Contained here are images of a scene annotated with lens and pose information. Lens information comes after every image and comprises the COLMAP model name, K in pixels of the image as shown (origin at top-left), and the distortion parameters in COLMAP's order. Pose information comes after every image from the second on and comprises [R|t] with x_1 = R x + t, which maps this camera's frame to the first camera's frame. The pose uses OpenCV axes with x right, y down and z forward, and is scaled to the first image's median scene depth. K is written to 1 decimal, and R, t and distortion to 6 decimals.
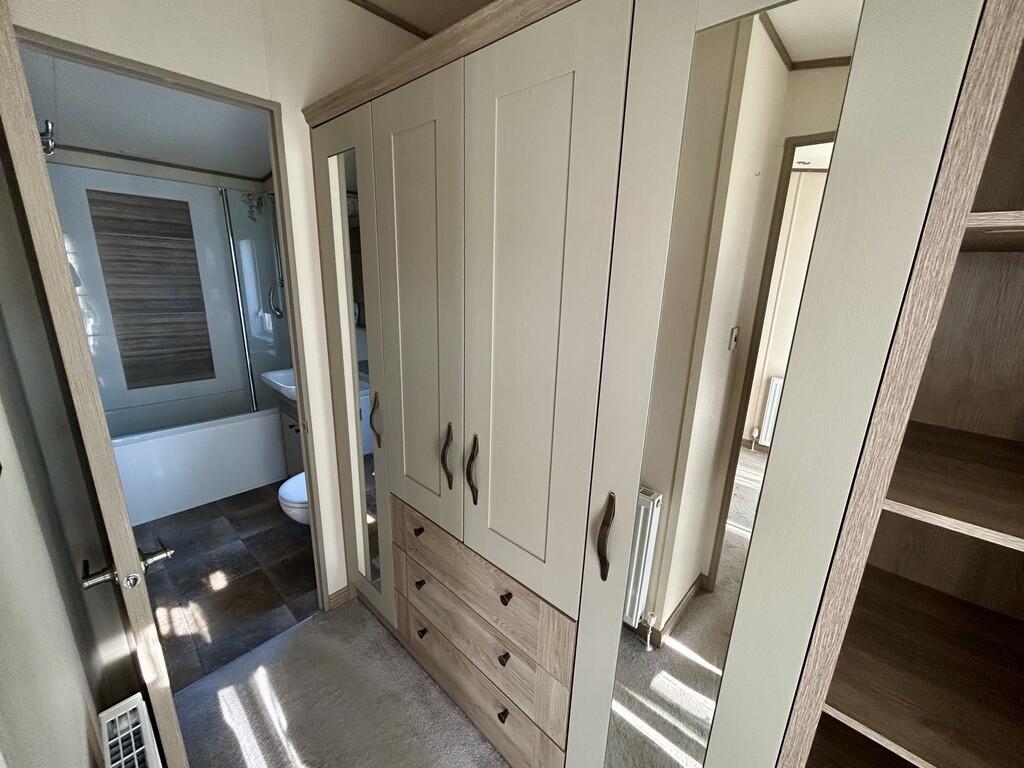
lens RADIAL K [[413.5, 0, 517.1], [0, 413.5, 382.7], [0, 0, 1]] dist [-0.002415, 0.001022]
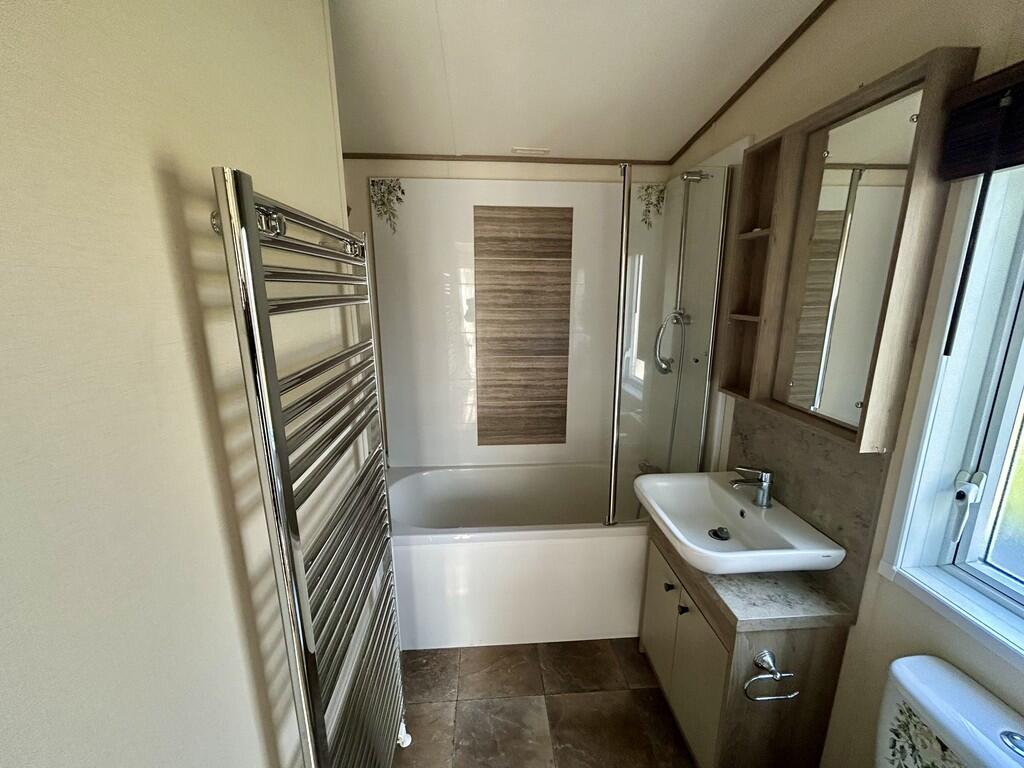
lens RADIAL K [[413.5, 0, 510.4], [0, 413.5, 387.9], [0, 0, 1]] dist [-0.002415, 0.001022]
pose [[0.719629, 0.121196, -0.683700, -0.348427], [-0.152972, 0.988129, 0.014150, -0.119850], [0.677299, 0.094404, 0.729626, 0.434609]]
